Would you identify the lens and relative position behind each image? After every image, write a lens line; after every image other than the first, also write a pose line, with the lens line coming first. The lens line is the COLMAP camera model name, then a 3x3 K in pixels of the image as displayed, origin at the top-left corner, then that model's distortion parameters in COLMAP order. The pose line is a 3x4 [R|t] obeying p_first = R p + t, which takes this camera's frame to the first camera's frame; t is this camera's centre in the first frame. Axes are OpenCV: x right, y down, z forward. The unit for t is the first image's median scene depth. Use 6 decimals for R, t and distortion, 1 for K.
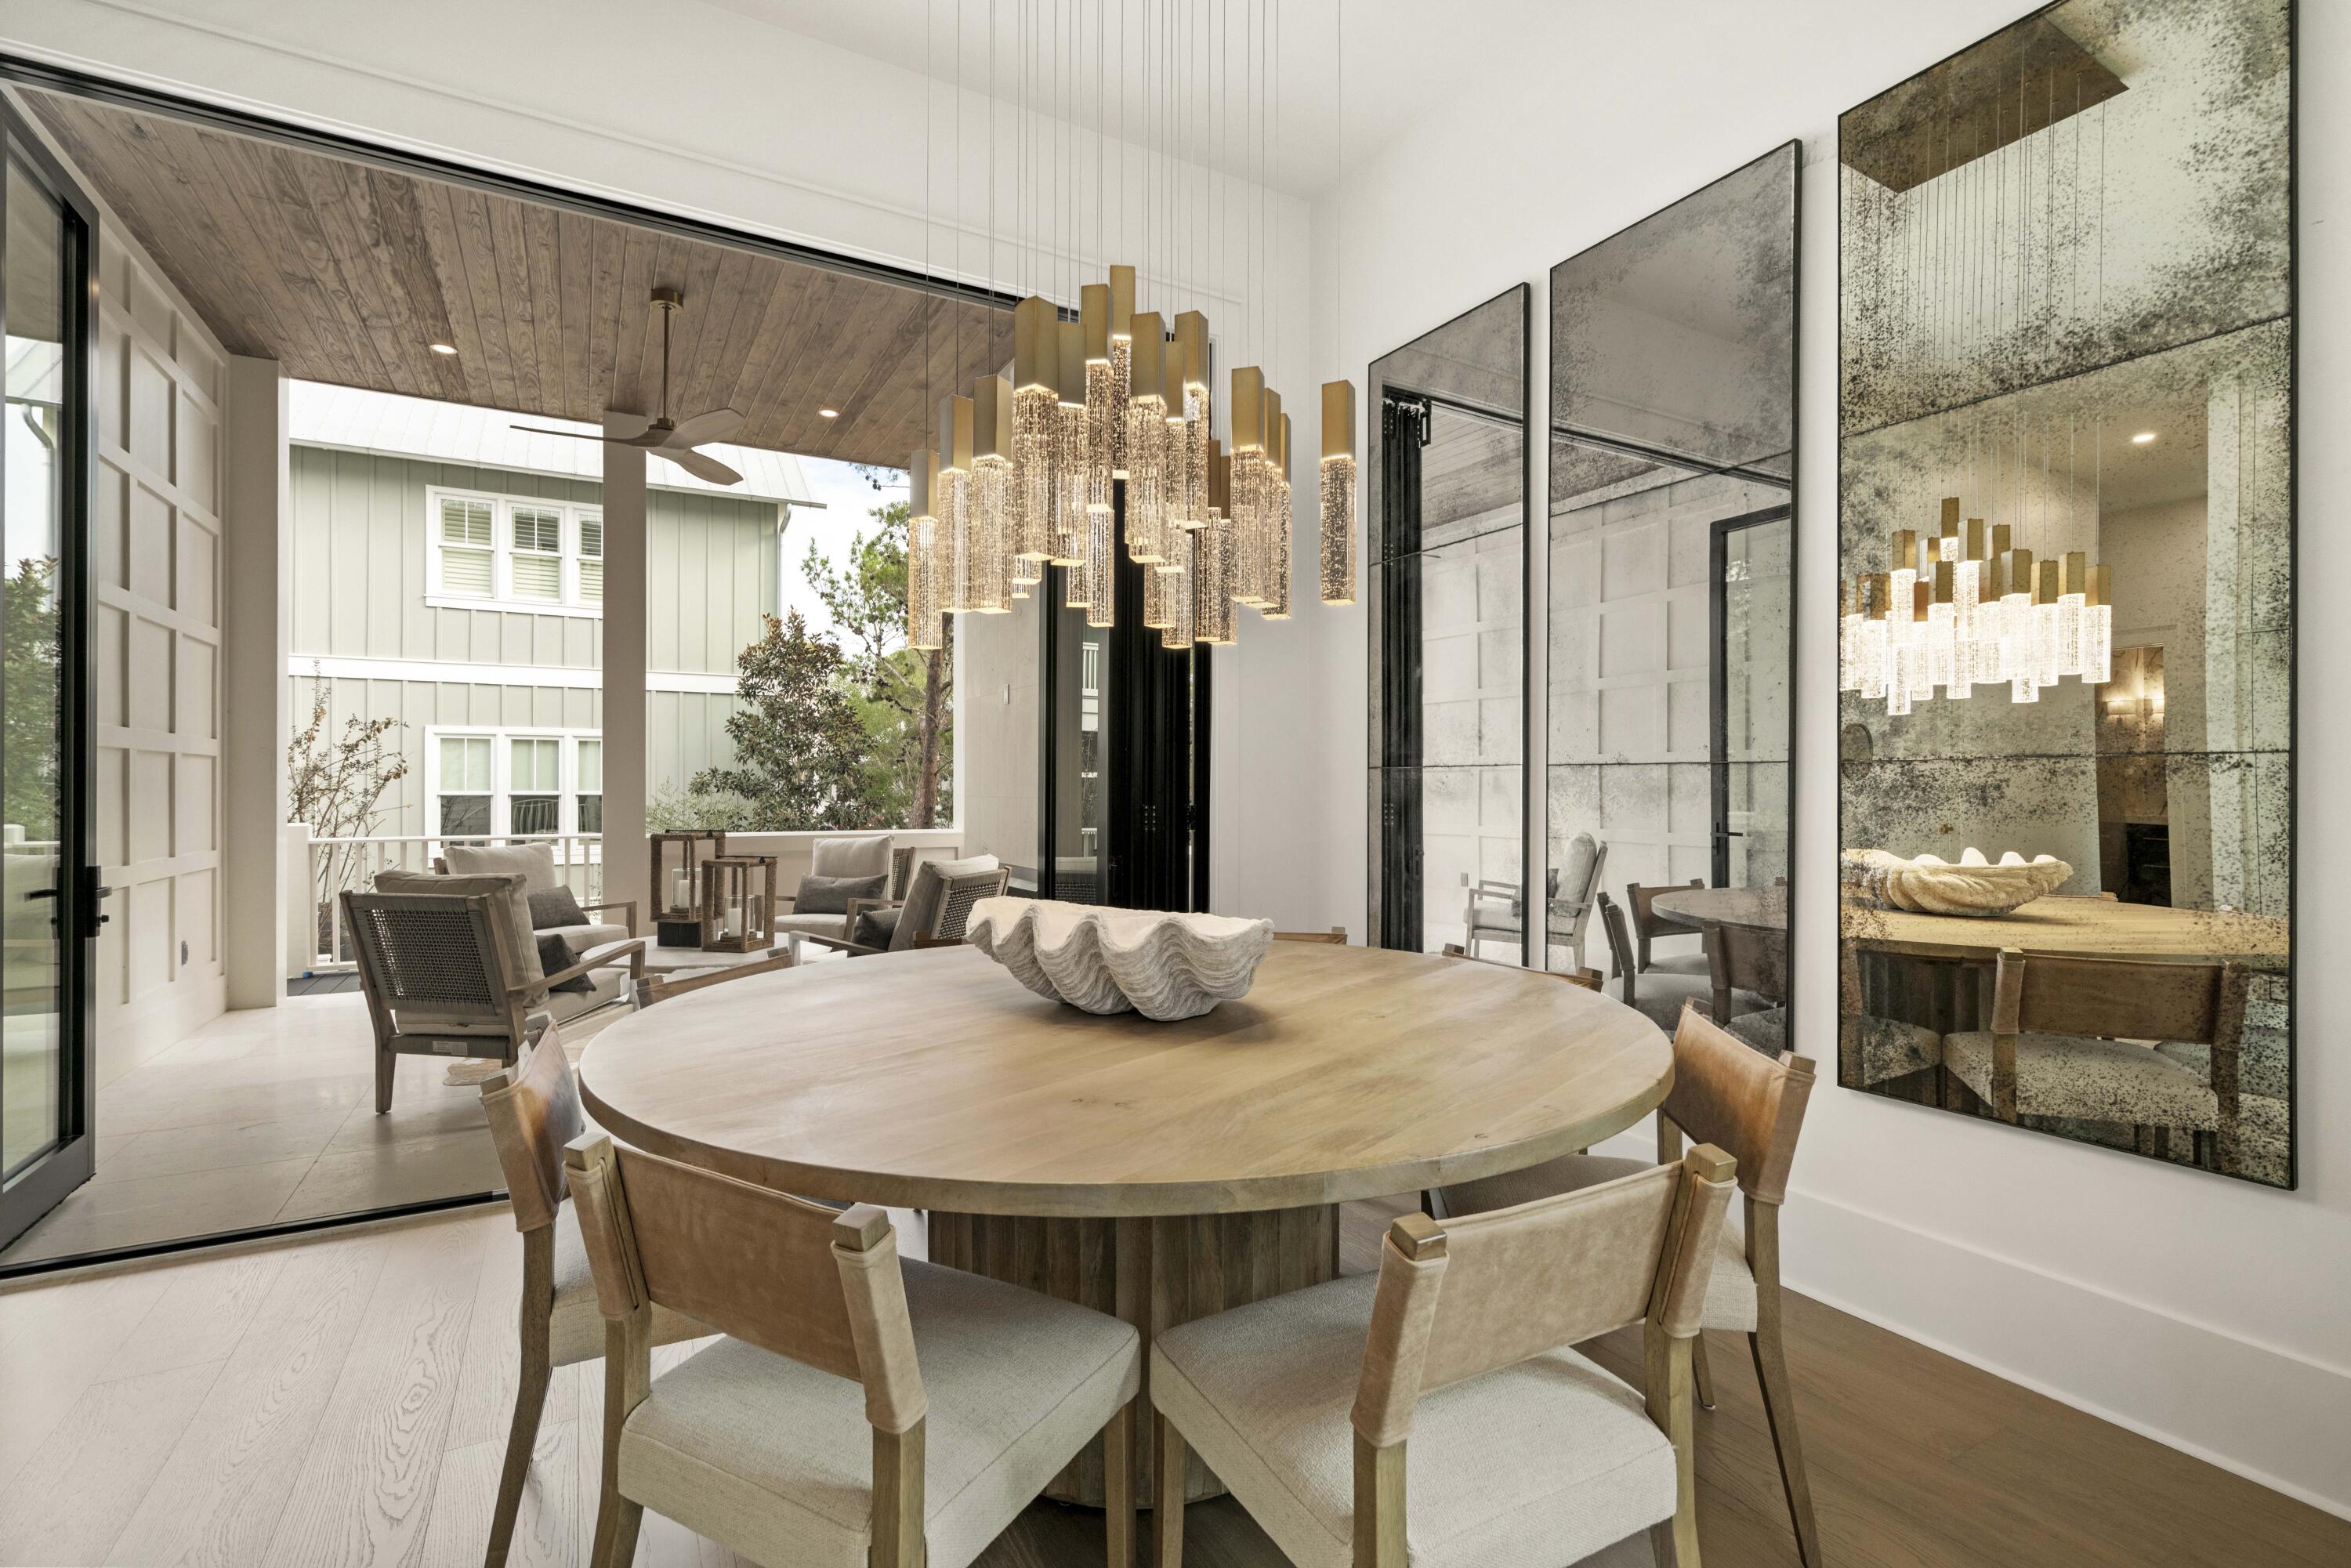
lens RADIAL K [[1053.9, 0, 1170.0], [0, 1053.9, 787.7], [0, 0, 1]] dist [-0.006184, 0.002779]
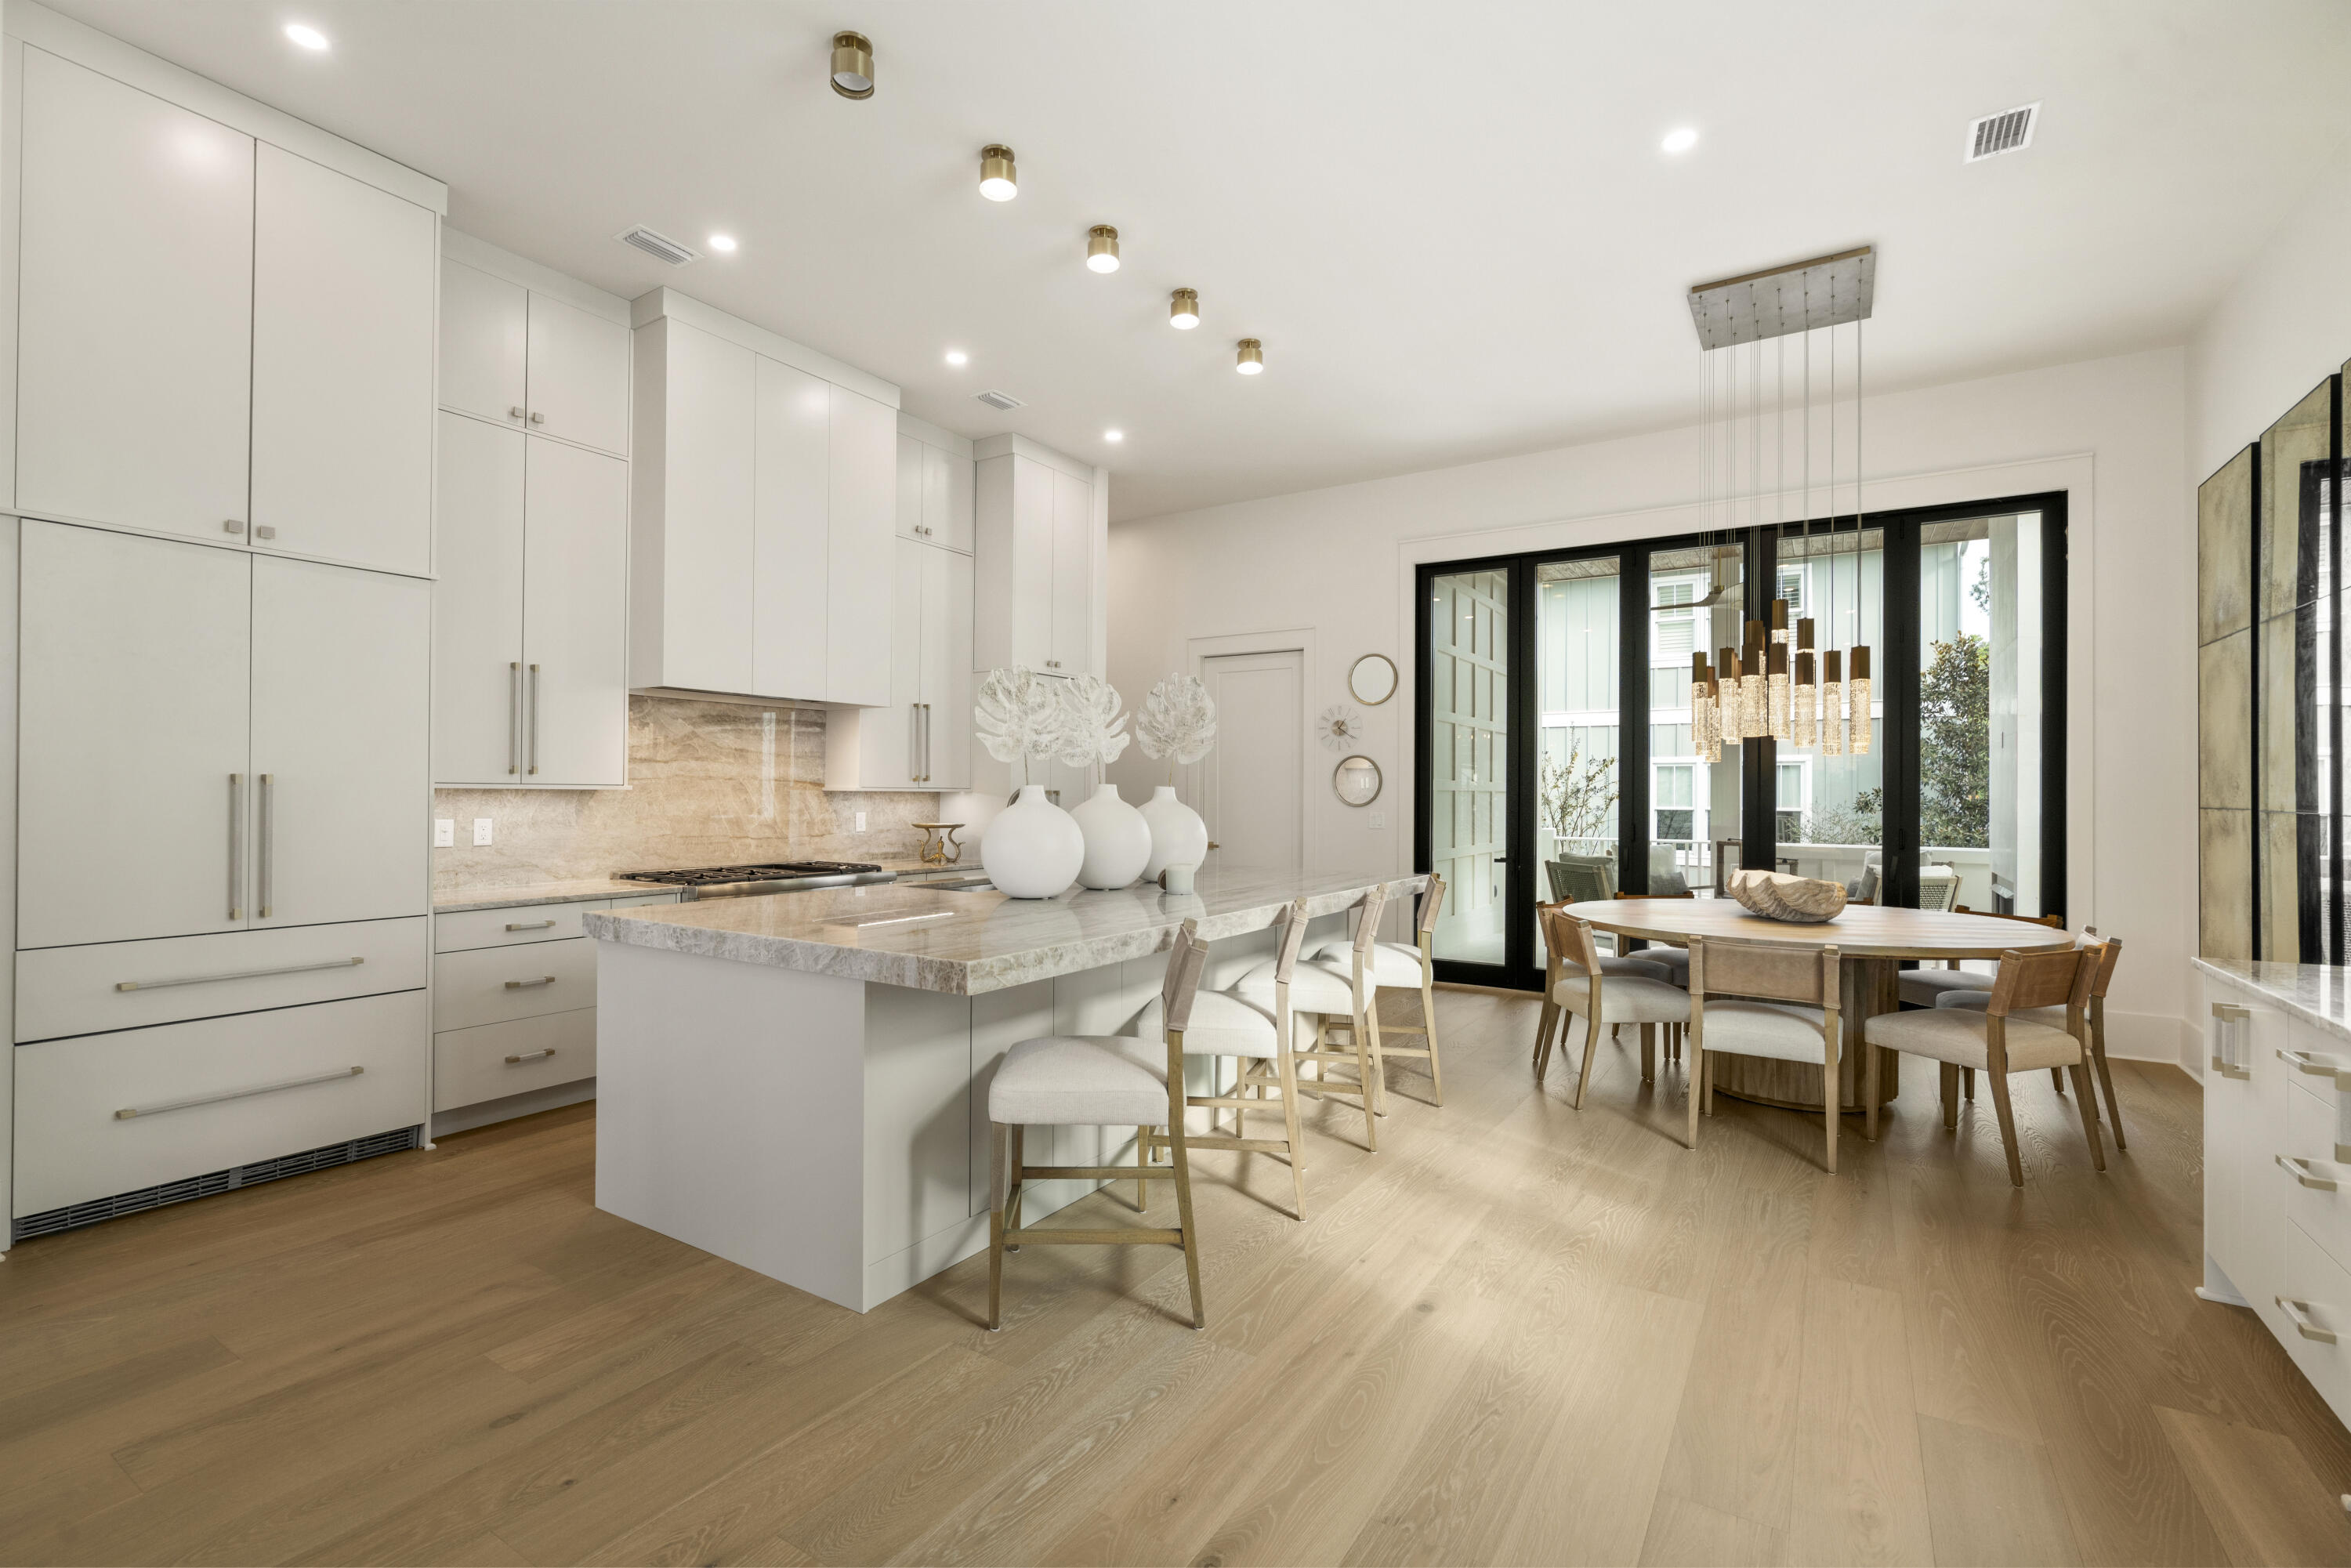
lens RADIAL K [[1053.9, 0, 1161.1], [0, 1053.9, 785.0], [0, 0, 1]] dist [-0.006184, 0.002779]
pose [[0.468511, -0.005217, -0.883442, 0.239588], [-0.005978, 0.999941, -0.009075, -0.010124], [0.883437, 0.009533, 0.468452, -0.225458]]
